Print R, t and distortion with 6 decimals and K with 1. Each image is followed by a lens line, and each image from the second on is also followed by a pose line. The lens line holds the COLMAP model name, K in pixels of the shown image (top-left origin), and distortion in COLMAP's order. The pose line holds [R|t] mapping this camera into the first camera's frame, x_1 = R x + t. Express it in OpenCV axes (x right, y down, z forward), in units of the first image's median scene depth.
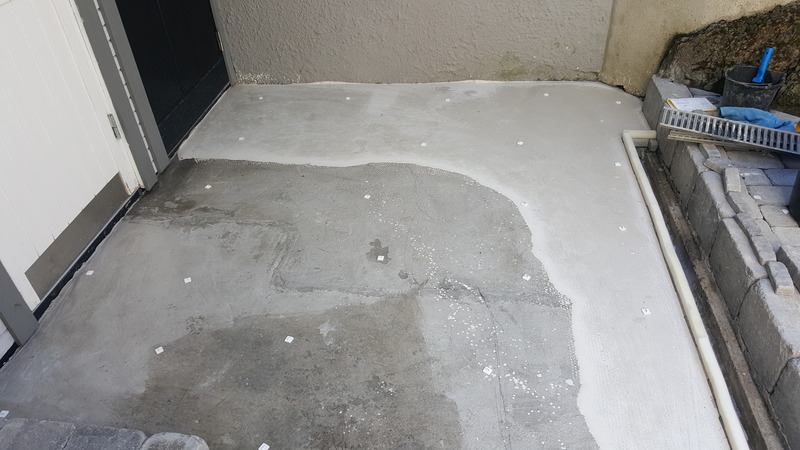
lens RADIAL K [[603.5, 0, 400.4], [0, 603.5, 224.0], [0, 0, 1]] dist [0.083537, -0.139002]
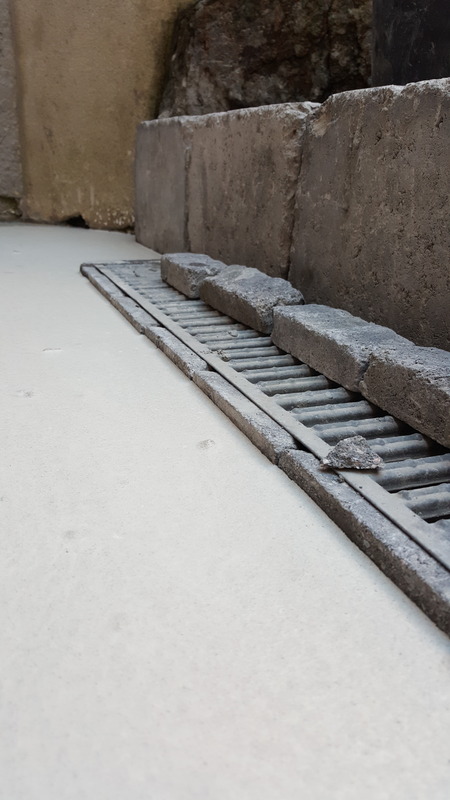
lens RADIAL K [[603.5, 0, 225.2], [0, 603.5, 400.0], [0, 0, 1]] dist [0.083537, -0.139002]
pose [[0.881926, -0.106464, 0.459209, 0.259832], [0.225400, 0.950821, -0.212450, -0.013482], [-0.414007, 0.290871, 0.862550, 0.673828]]
